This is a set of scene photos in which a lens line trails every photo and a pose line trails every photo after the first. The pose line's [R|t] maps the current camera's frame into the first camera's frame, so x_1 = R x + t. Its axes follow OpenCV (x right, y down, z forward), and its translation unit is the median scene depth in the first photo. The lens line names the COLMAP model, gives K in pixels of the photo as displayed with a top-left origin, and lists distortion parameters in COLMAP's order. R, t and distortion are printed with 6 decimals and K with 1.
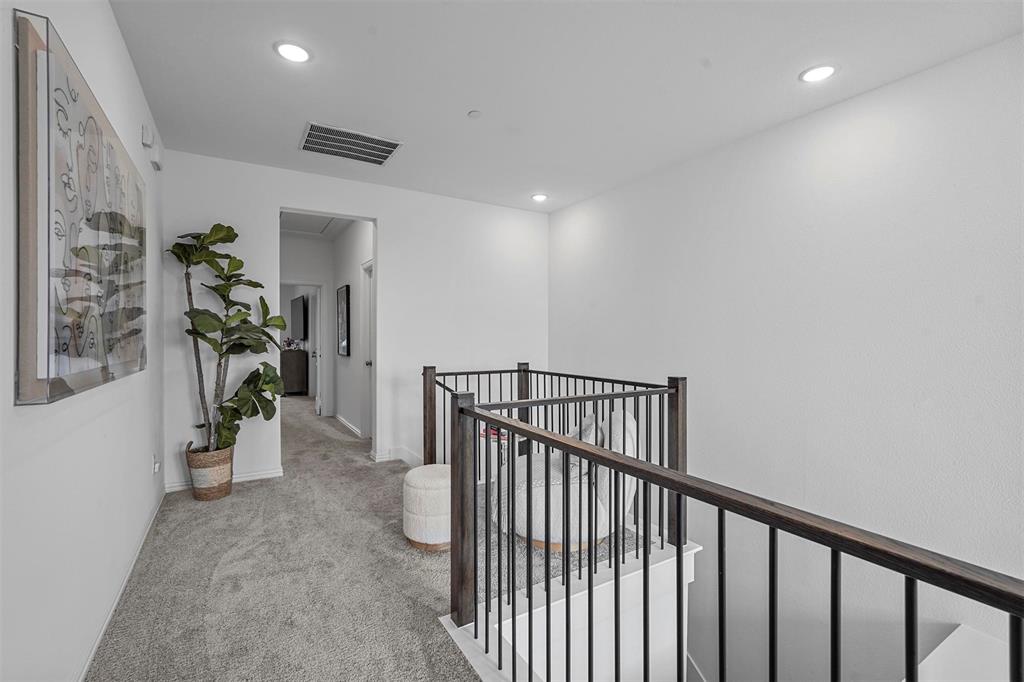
lens RADIAL K [[453.5, 0, 510.3], [0, 453.5, 336.7], [0, 0, 1]] dist [-0.012274, 0.006411]
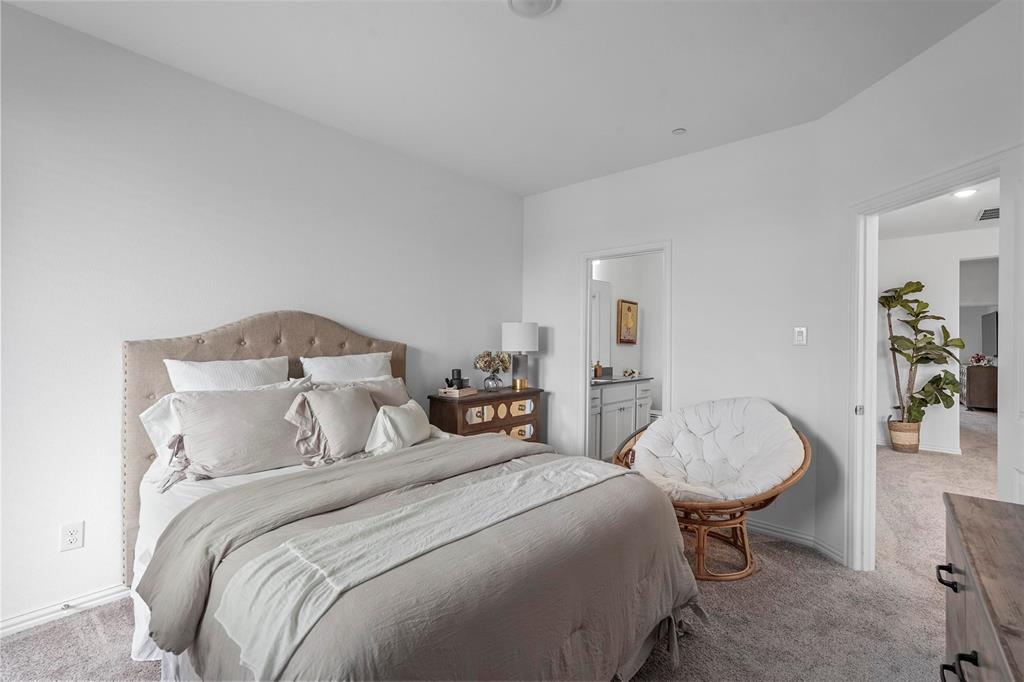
lens RADIAL K [[453.5, 0, 511.8], [0, 453.5, 337.9], [0, 0, 1]] dist [-0.012274, 0.006411]
pose [[0.295300, -0.006611, -0.955382, 0.456940], [-0.017701, 0.999767, -0.012389, -0.006728], [0.955241, 0.020570, 0.295114, -0.808587]]
